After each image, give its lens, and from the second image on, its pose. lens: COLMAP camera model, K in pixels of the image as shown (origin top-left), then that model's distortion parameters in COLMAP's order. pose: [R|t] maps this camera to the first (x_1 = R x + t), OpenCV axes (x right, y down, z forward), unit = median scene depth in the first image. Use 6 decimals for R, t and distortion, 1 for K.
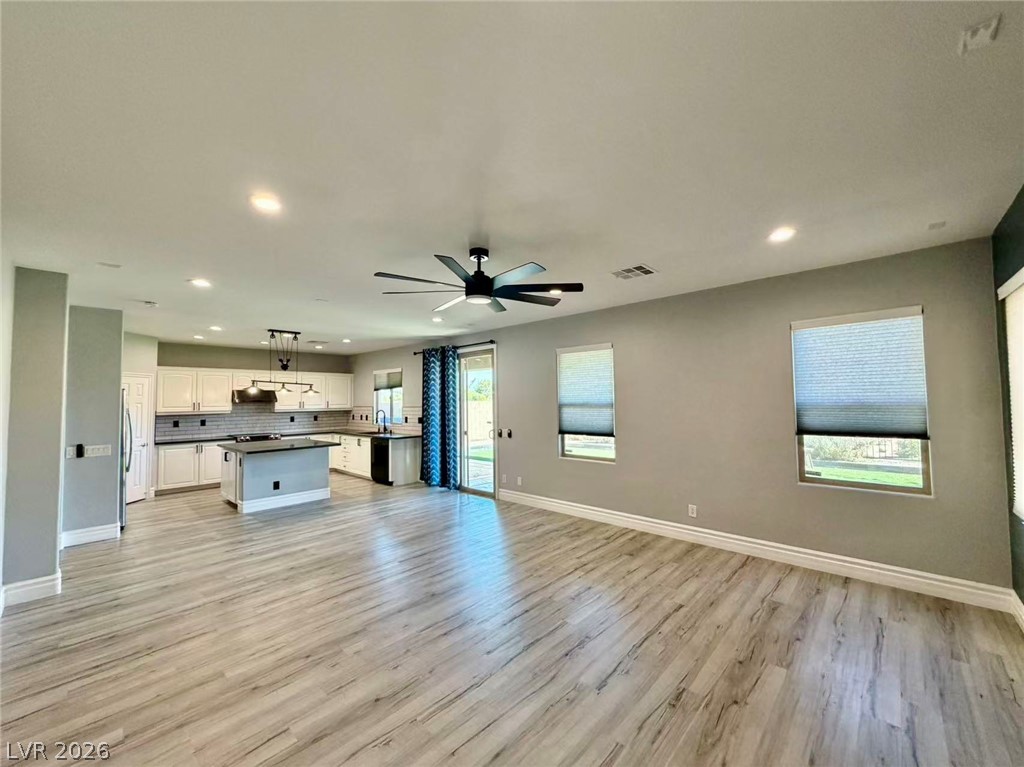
lens RADIAL K [[408.6, 0, 509.3], [0, 408.6, 382.2], [0, 0, 1]] dist [0.001224, -0.000235]
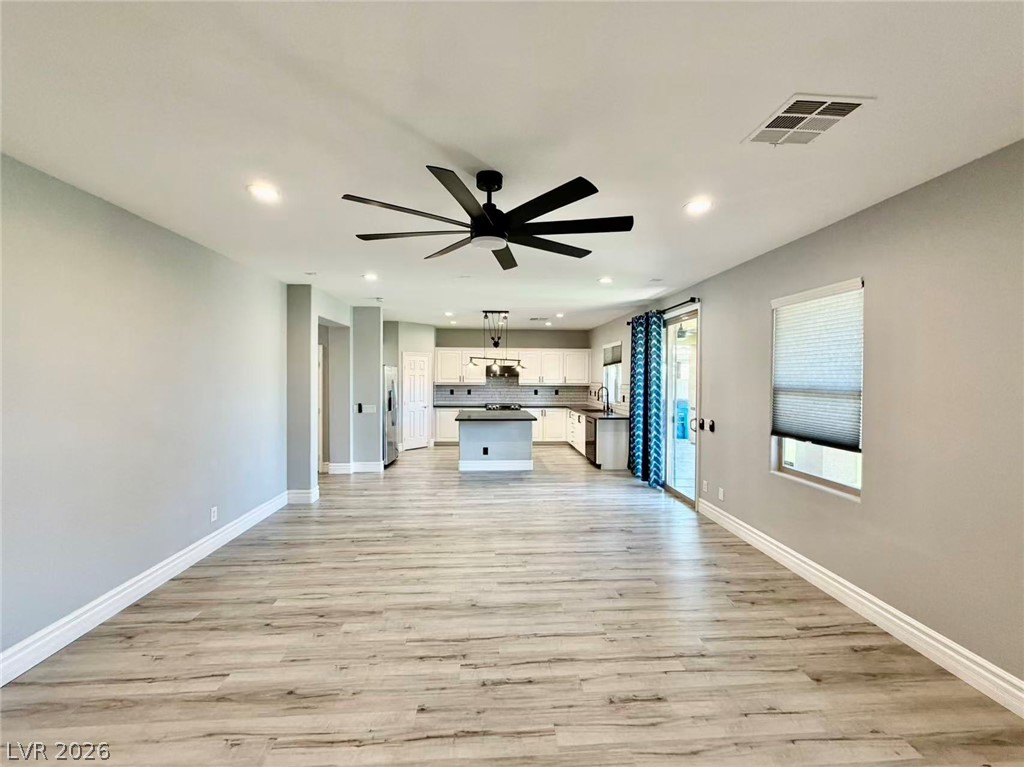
lens RADIAL K [[408.6, 0, 509.2], [0, 408.6, 382.0], [0, 0, 1]] dist [0.001224, -0.000235]
pose [[0.729258, 0.026684, -0.683719, 0.264646], [0.014802, 0.998390, 0.054753, 0.004259], [0.684079, -0.050050, 0.727689, 0.269481]]
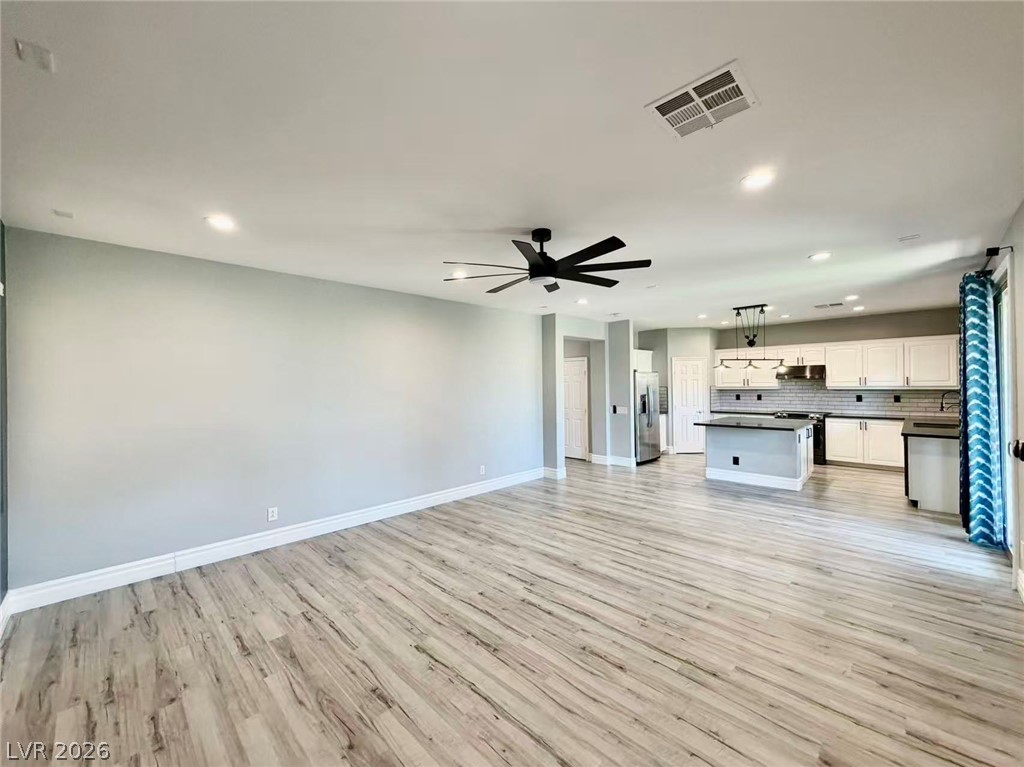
lens RADIAL K [[408.6, 0, 508.8], [0, 408.6, 381.8], [0, 0, 1]] dist [0.001224, -0.000235]
pose [[-0.028238, 0.007703, -0.999572, 0.524874], [0.058487, 0.998270, 0.006041, 0.017702], [0.997889, -0.058291, -0.028640, 0.529864]]
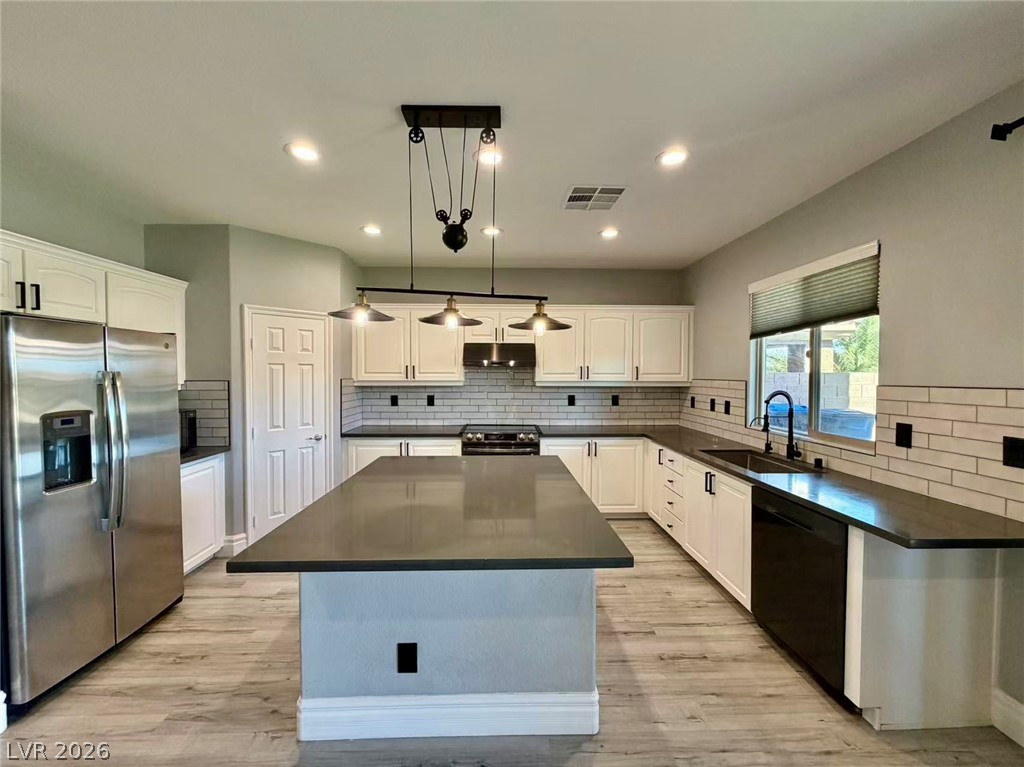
lens RADIAL K [[408.6, 0, 508.7], [0, 408.6, 384.8], [0, 0, 1]] dist [0.001224, -0.000235]
pose [[0.706076, 0.034067, -0.707316, -0.371135], [0.020308, 0.997457, 0.068314, 0.056671], [0.707845, -0.062599, 0.703589, 0.969203]]
